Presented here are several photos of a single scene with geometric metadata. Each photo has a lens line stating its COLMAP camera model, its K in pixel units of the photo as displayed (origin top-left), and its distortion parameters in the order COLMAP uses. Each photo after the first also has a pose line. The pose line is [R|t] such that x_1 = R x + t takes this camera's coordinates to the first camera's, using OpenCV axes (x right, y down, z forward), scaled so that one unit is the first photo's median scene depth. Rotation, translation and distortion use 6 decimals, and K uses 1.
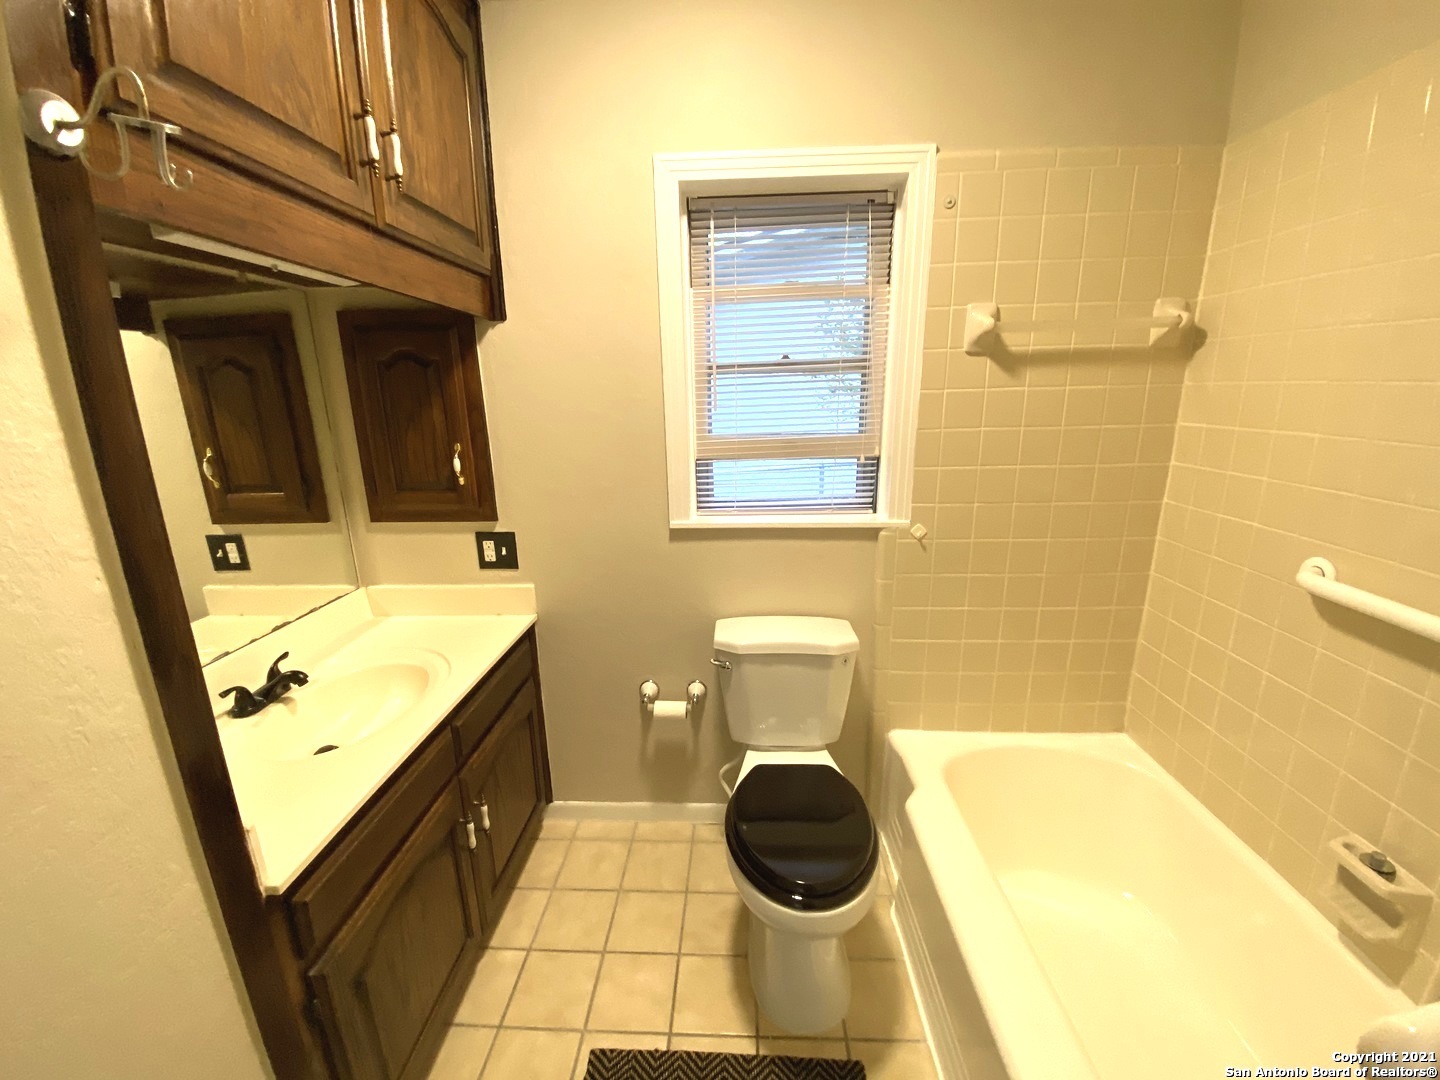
lens RADIAL K [[583.2, 0, 714.7], [0, 583.2, 541.1], [0, 0, 1]] dist [0.008820, -0.013059]
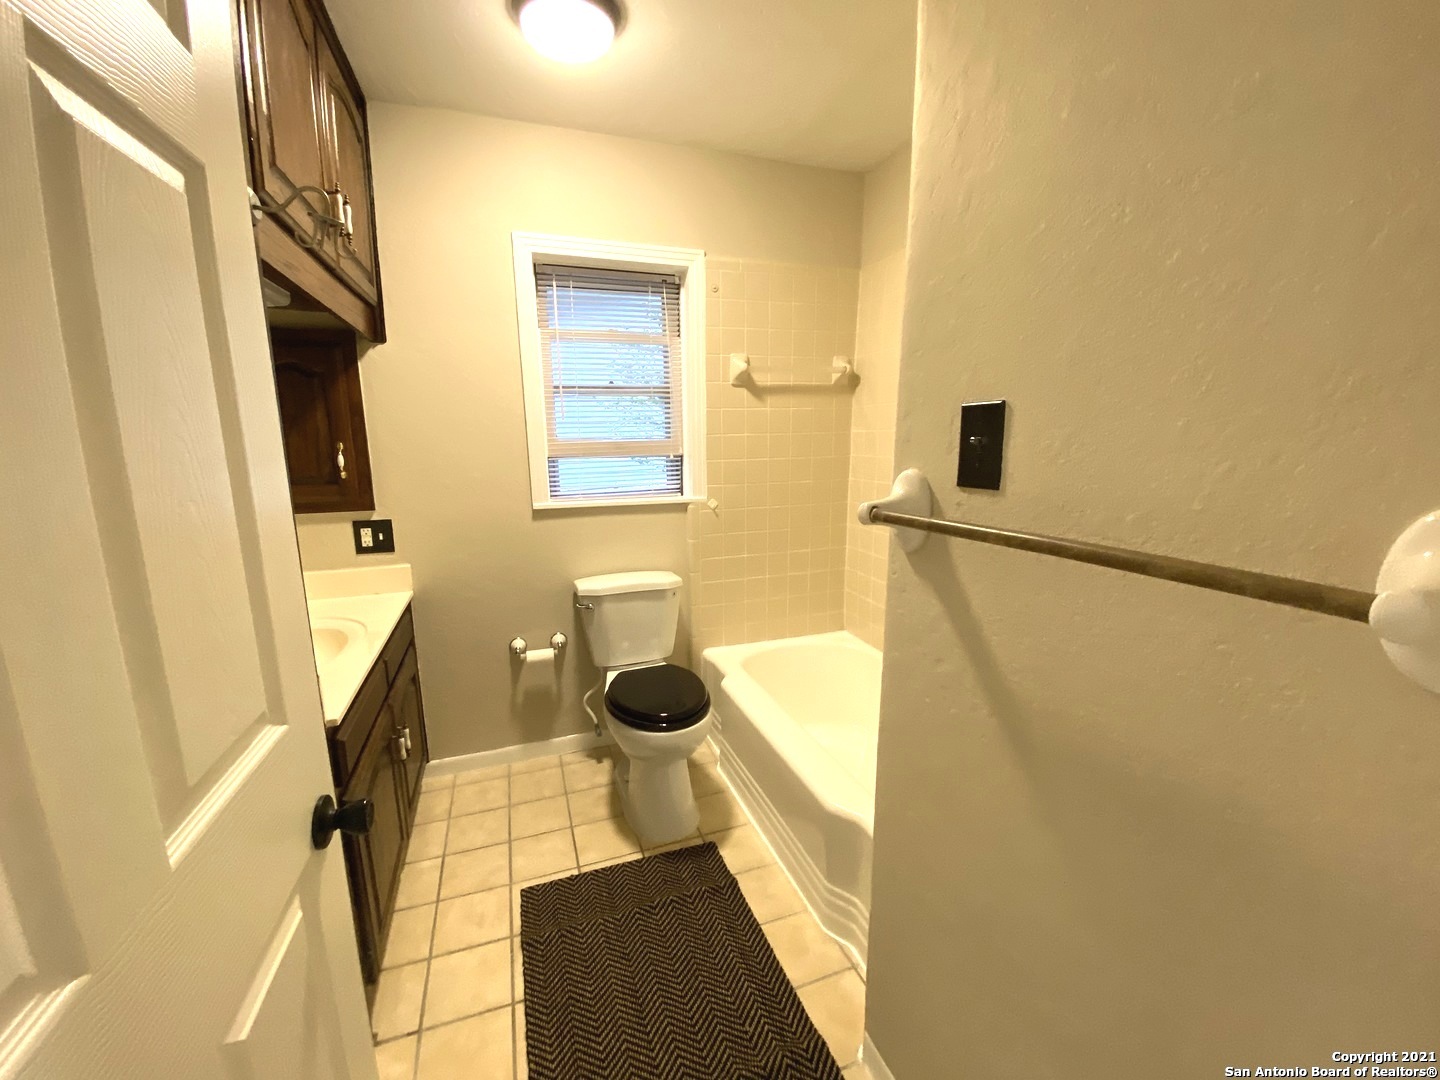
lens RADIAL K [[583.2, 0, 719.1], [0, 583.2, 545.1], [0, 0, 1]] dist [0.008820, -0.013059]
pose [[0.922335, -0.061633, 0.381443, -0.199315], [0.085277, 0.995323, -0.045376, 0.154087], [-0.376863, 0.074380, 0.923278, -0.348022]]
